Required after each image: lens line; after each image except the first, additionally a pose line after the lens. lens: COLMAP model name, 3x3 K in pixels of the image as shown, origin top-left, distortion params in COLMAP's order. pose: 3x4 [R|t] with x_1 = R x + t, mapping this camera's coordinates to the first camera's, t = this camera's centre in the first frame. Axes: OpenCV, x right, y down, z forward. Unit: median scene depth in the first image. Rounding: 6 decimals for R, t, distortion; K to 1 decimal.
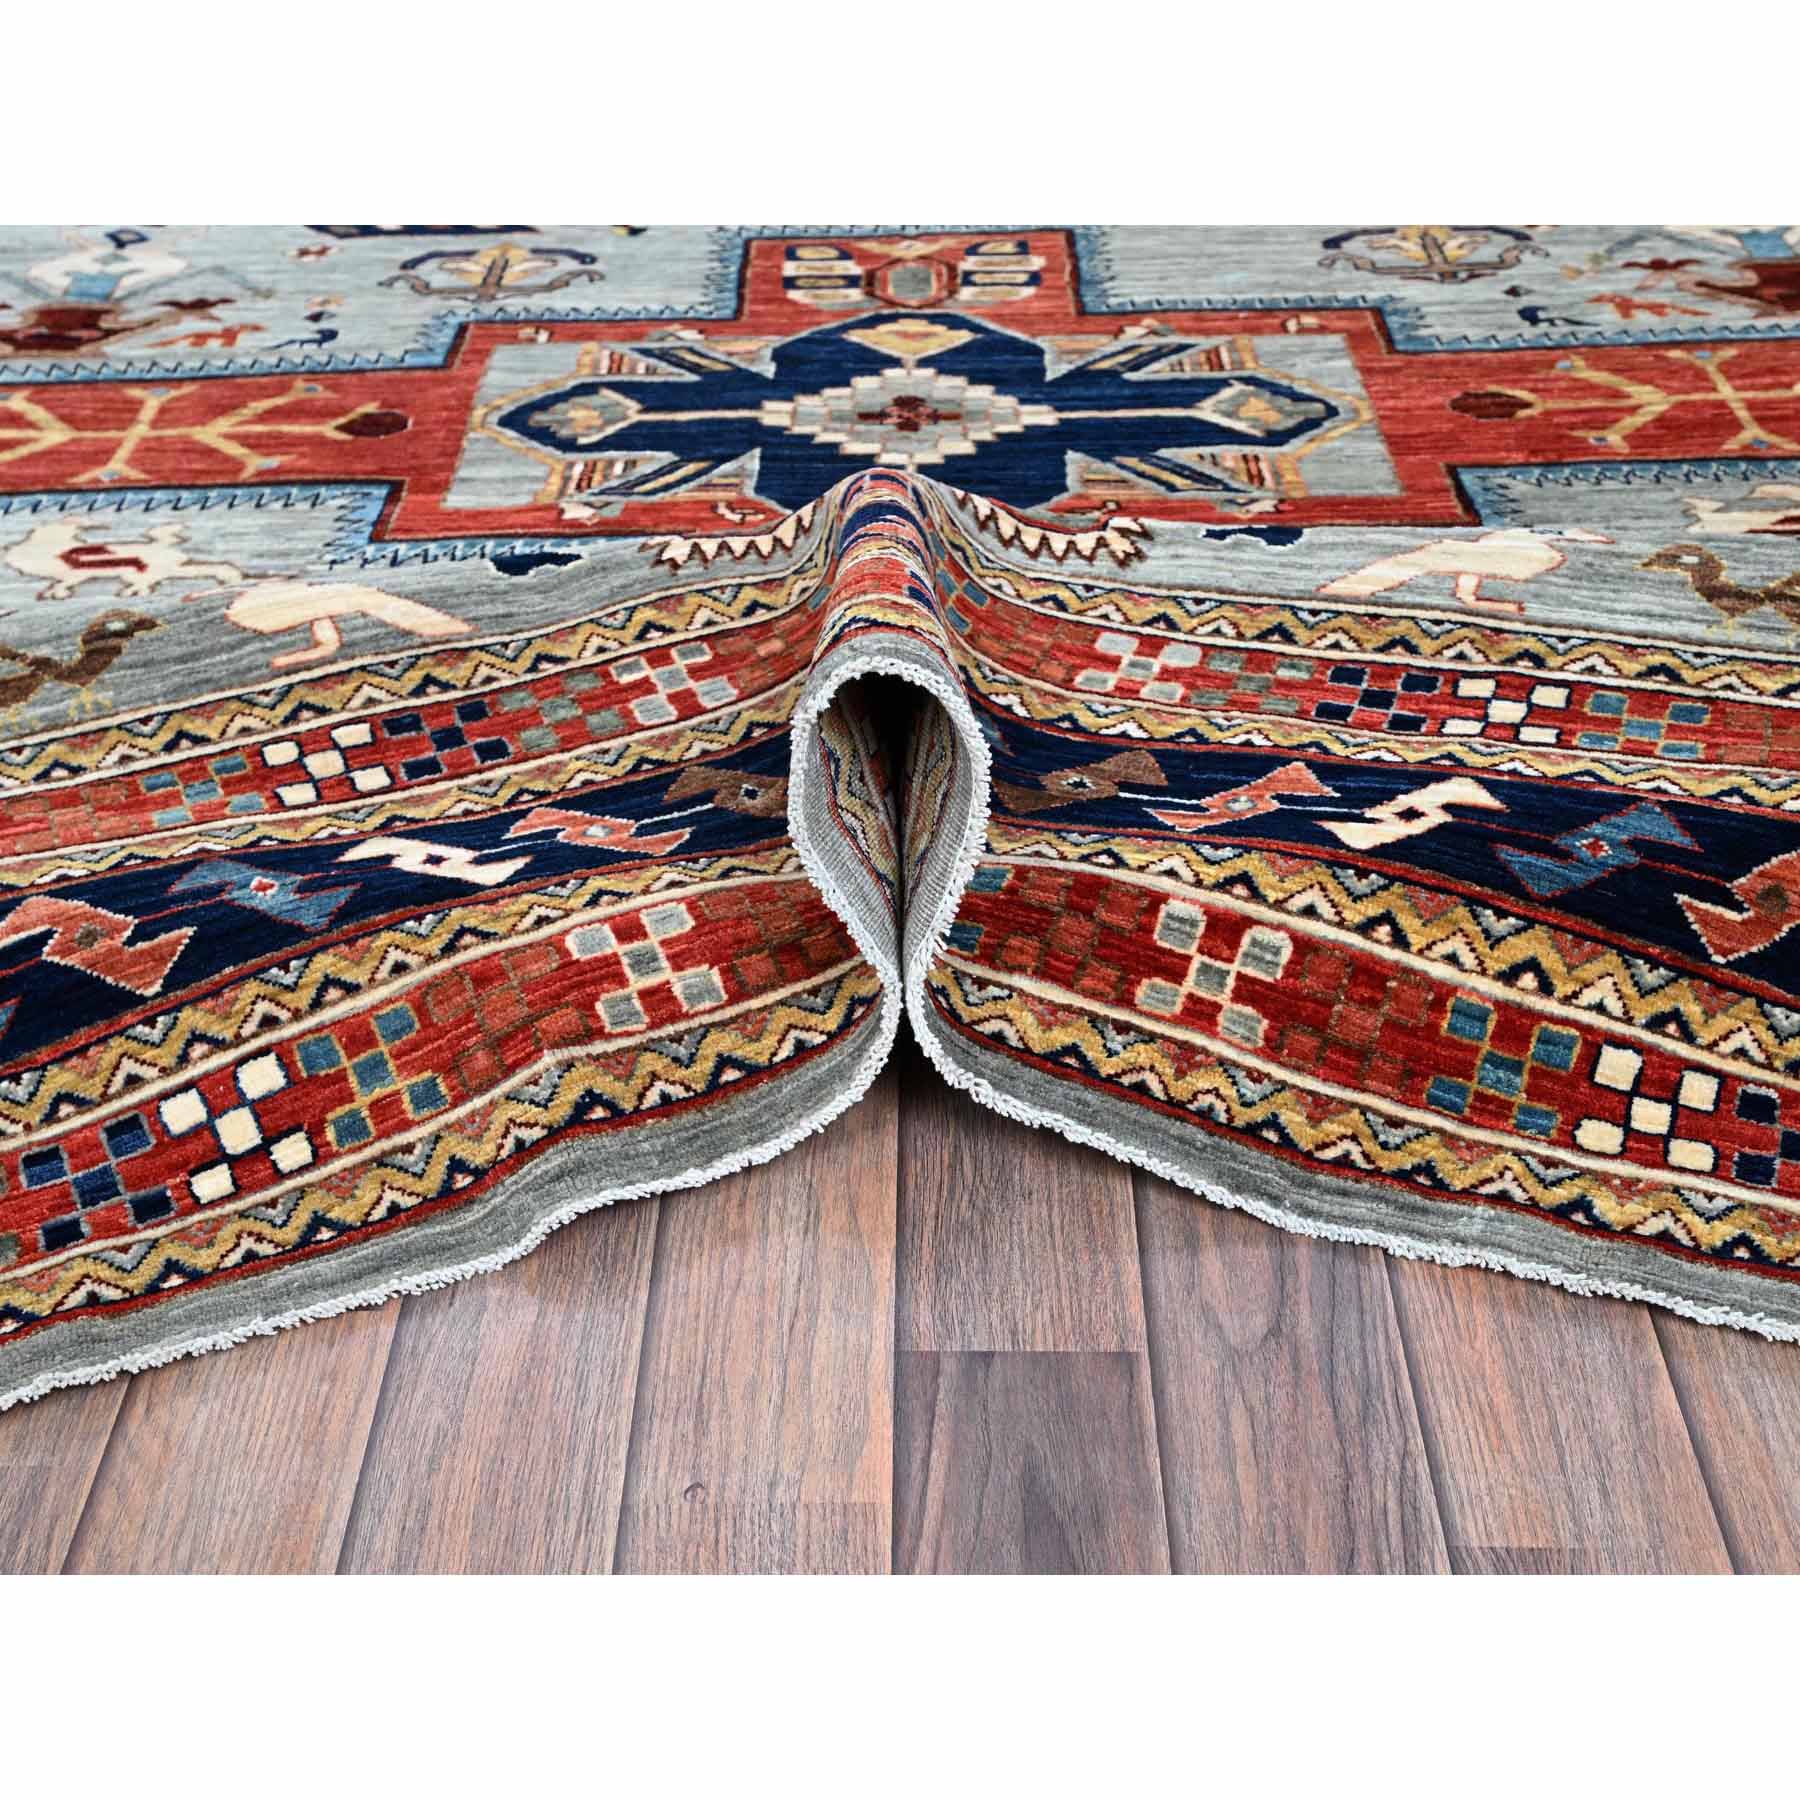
lens RADIAL K [[2233.9, 0, 899.5], [0, 2233.9, 904.8], [0, 0, 1]] dist [-0.000649, 0.000000]
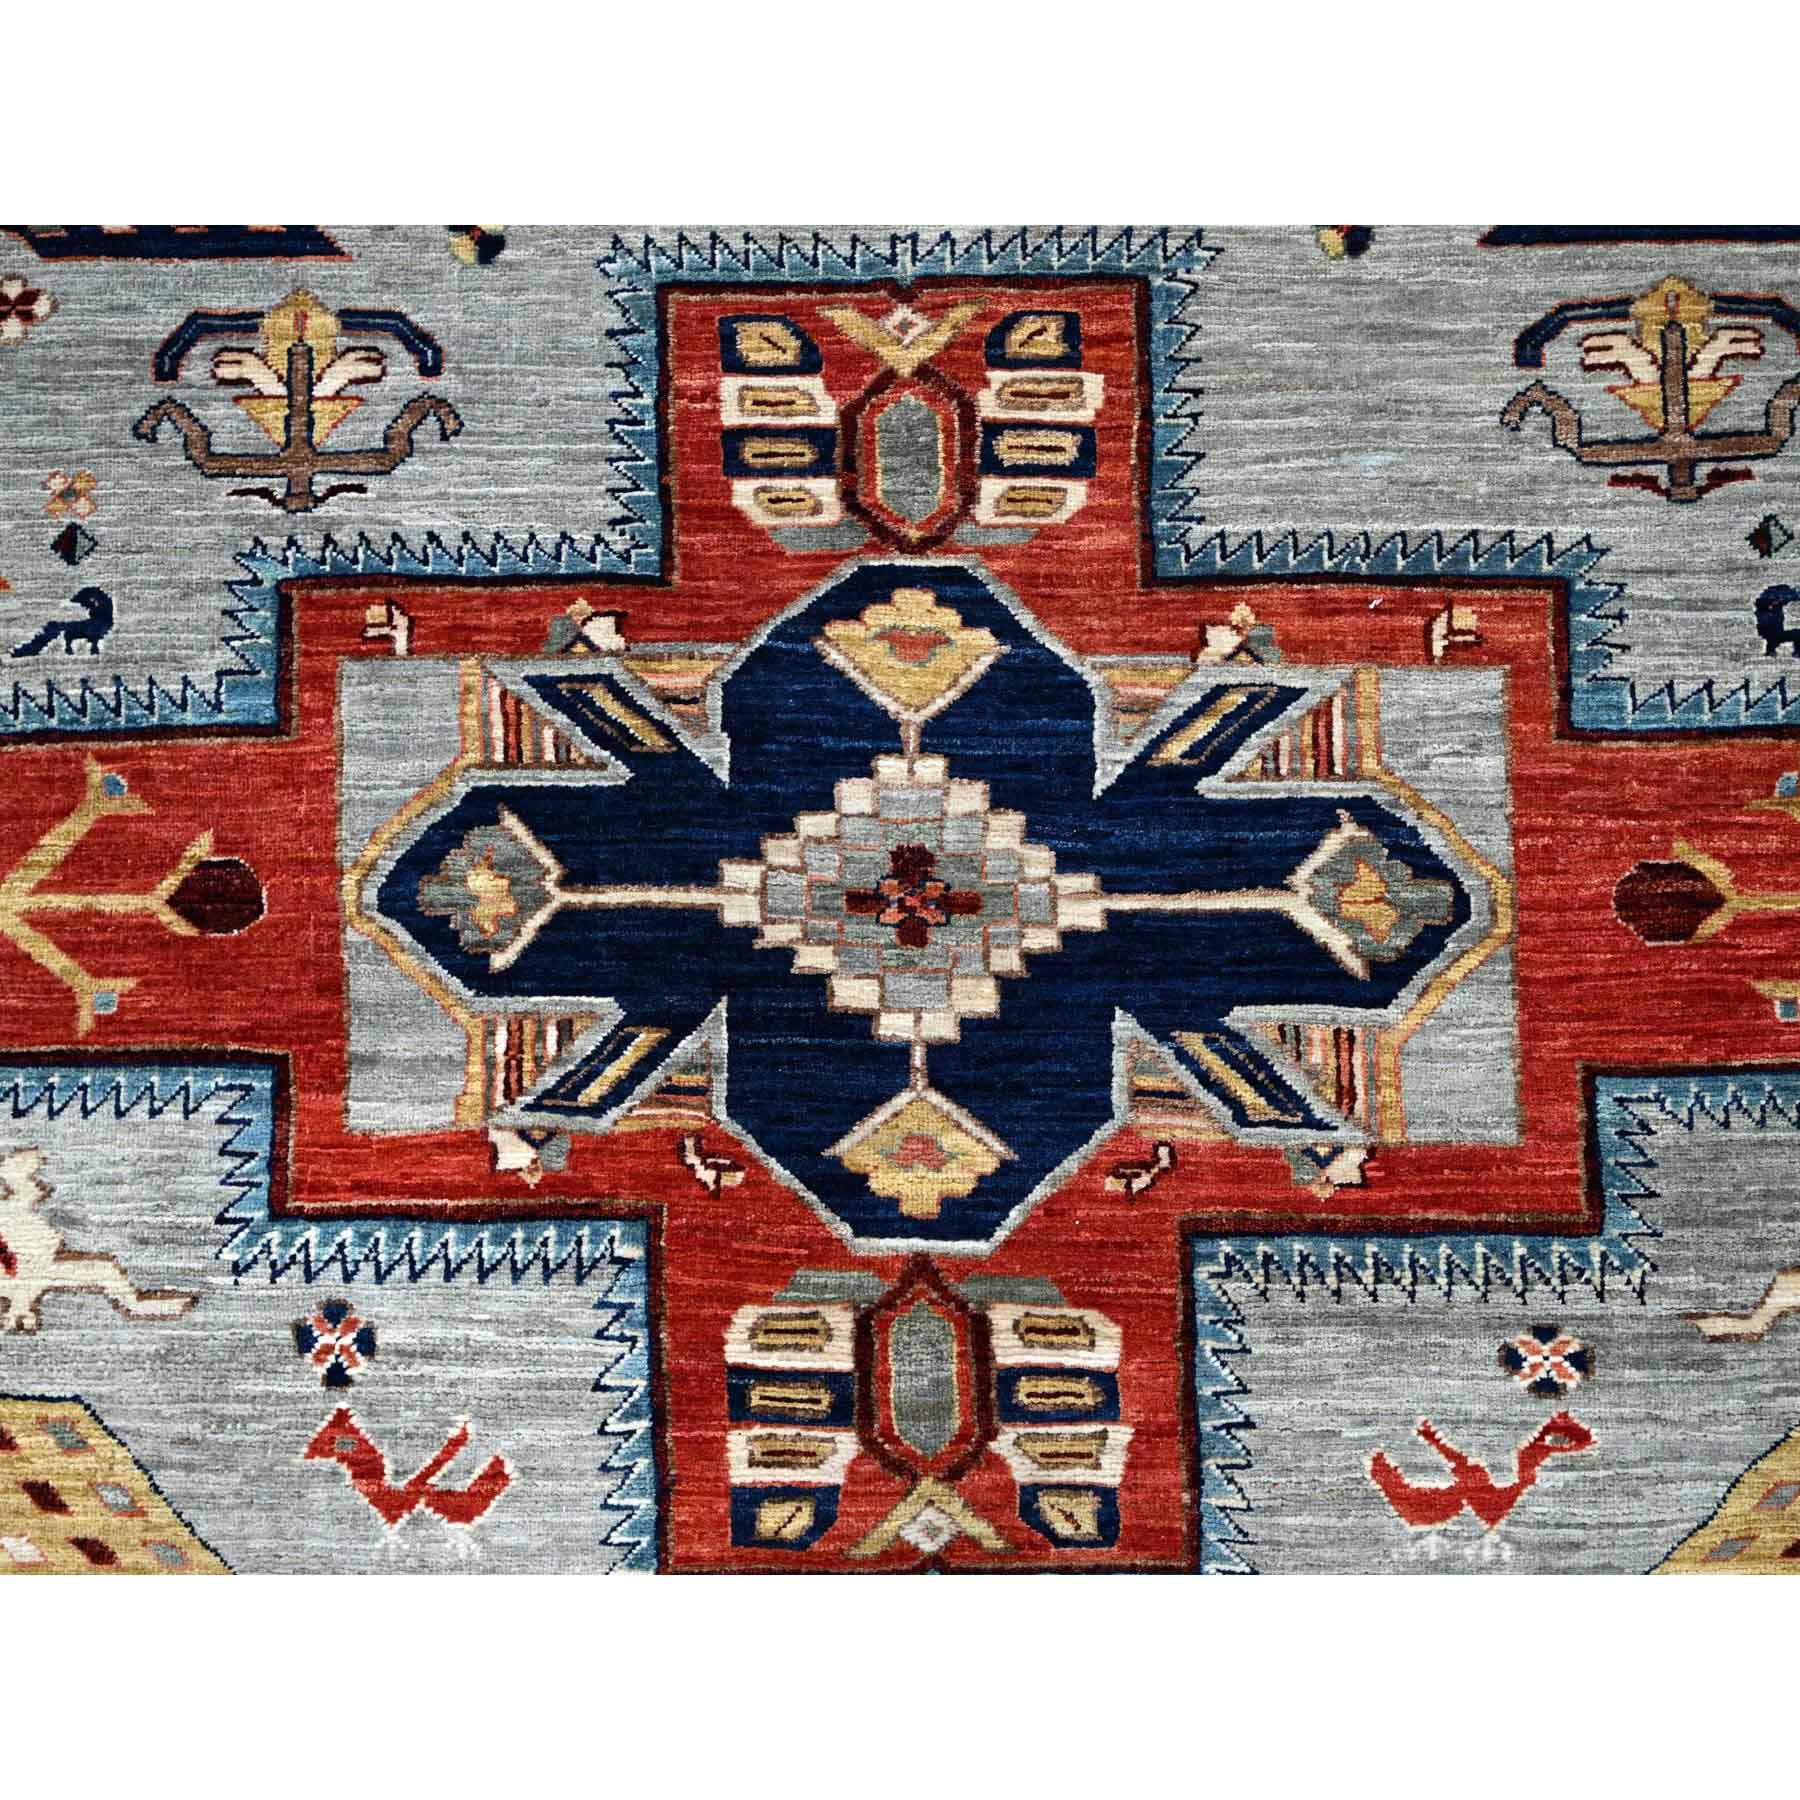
lens RADIAL K [[2233.9, 0, 902.9], [0, 2233.9, 894.2], [0, 0, 1]] dist [-0.000649, 0.000000]
pose [[0.999779, -0.020519, 0.004560, -0.002683], [0.009835, 0.648371, 0.761261, -0.774506], [-0.018577, -0.761048, 0.648430, 0.482526]]
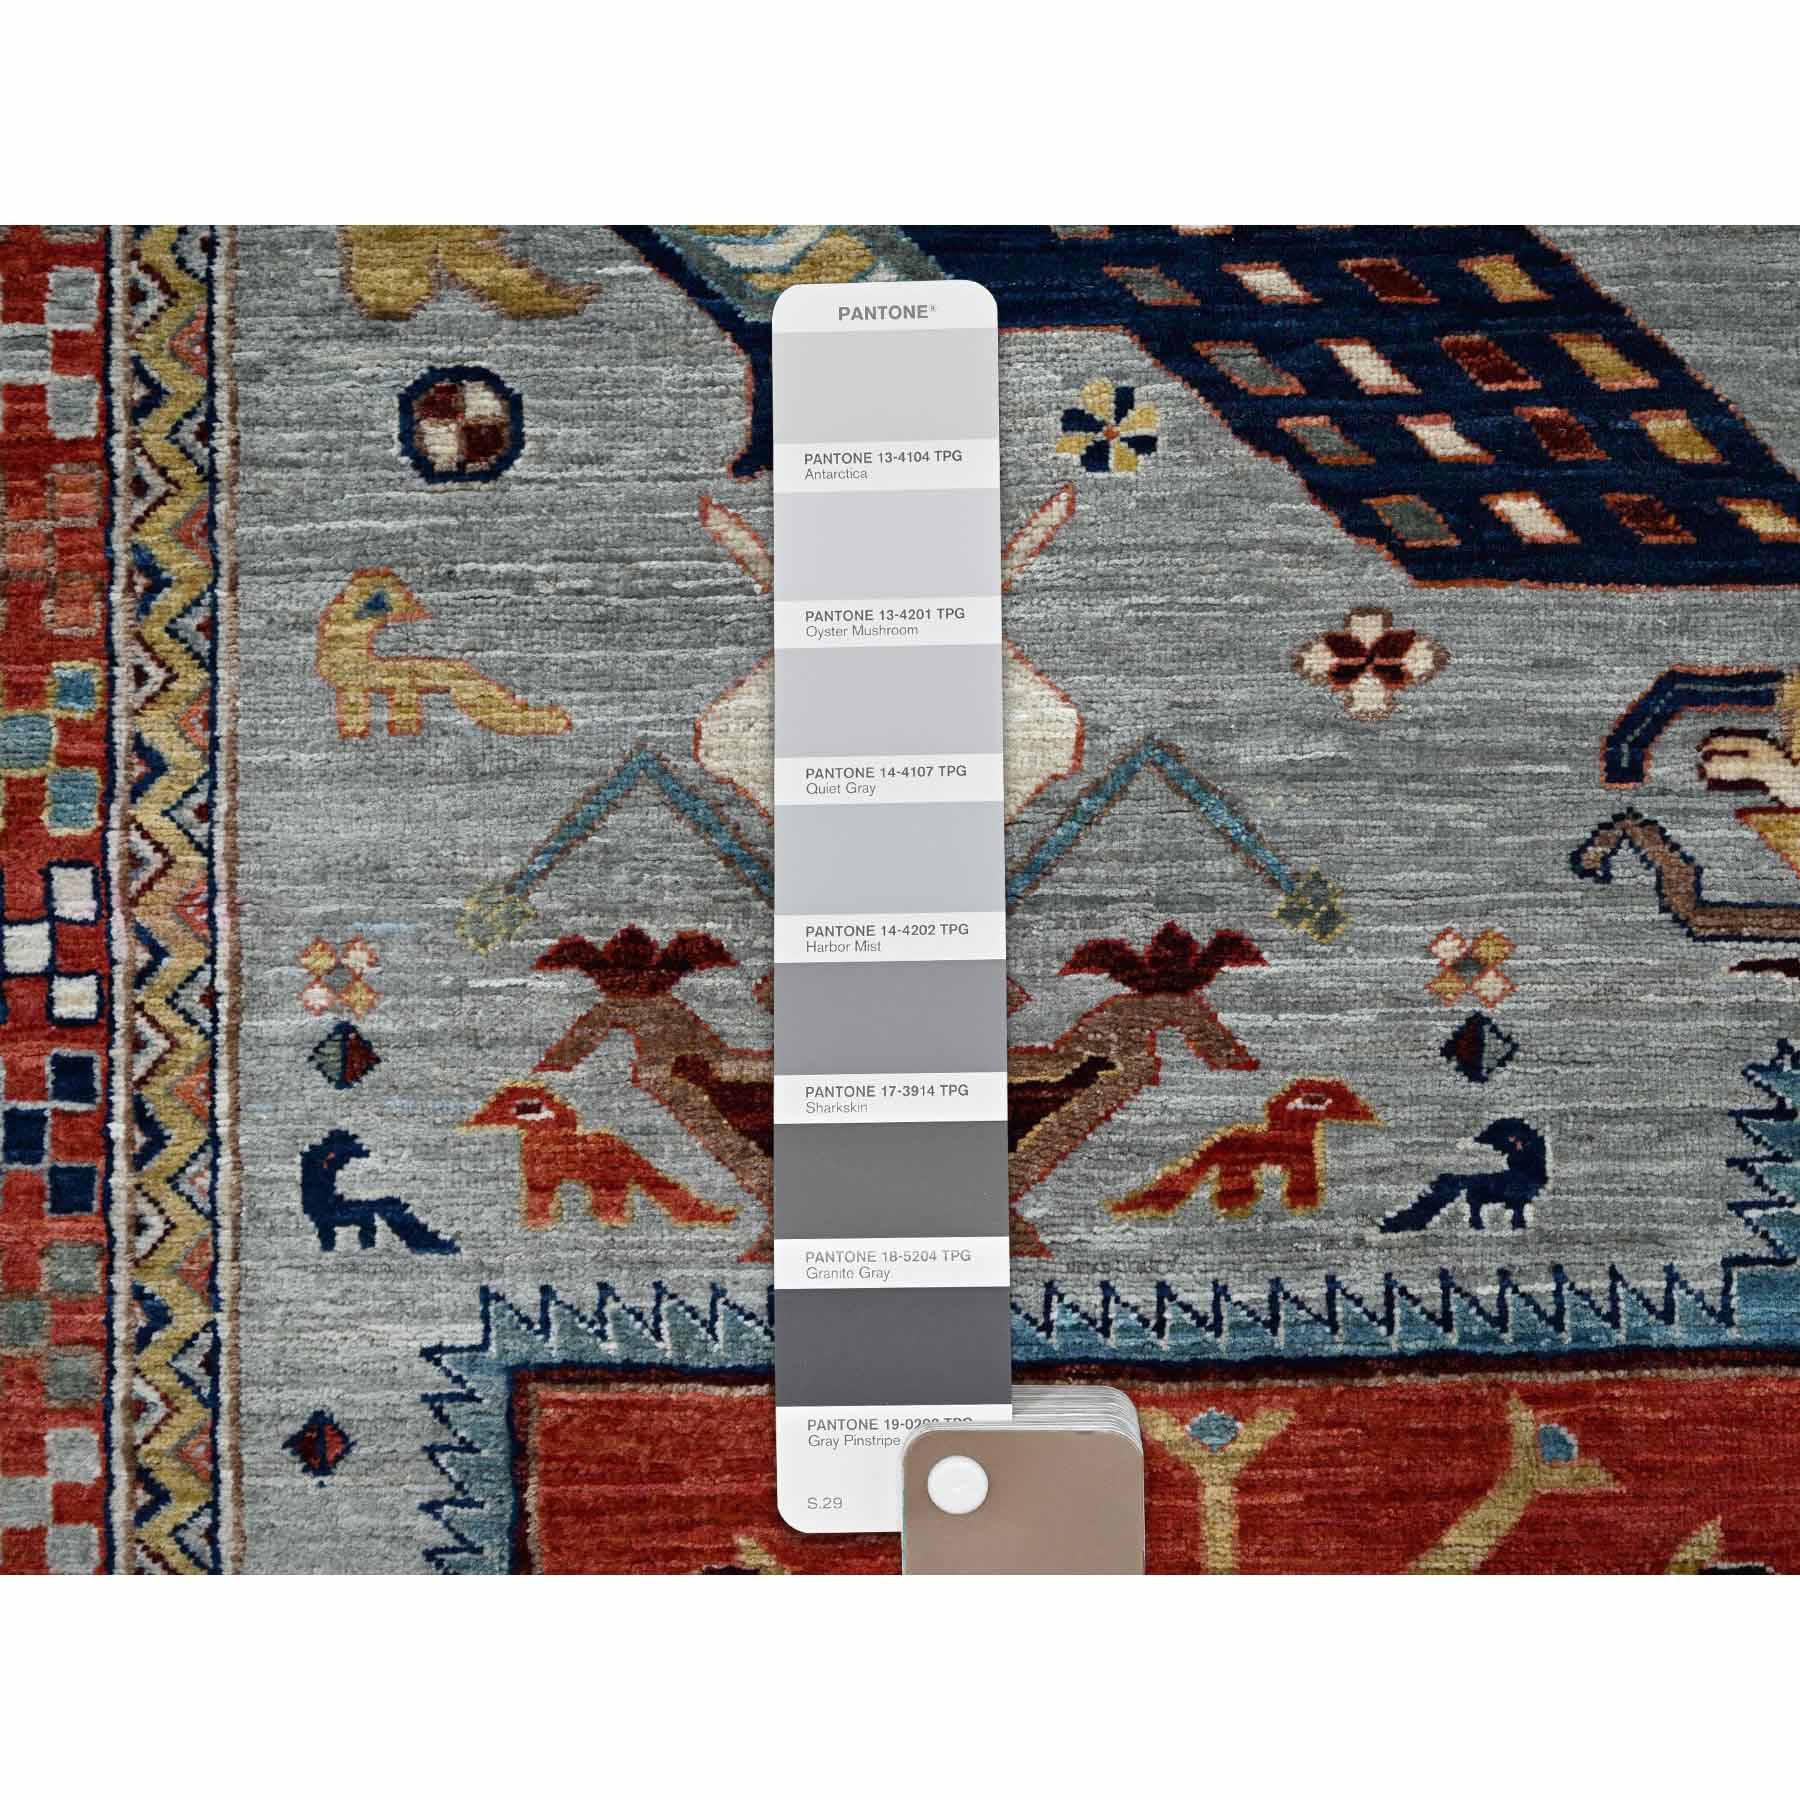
lens RADIAL K [[2233.9, 0, 901.0], [0, 2233.9, 902.2], [0, 0, 1]] dist [-0.000649, 0.000000]
pose [[0.999368, -0.018815, 0.030156, -0.409844], [-0.011023, 0.642522, 0.766188, -0.654620], [-0.033791, -0.766036, 0.641909, 0.794838]]
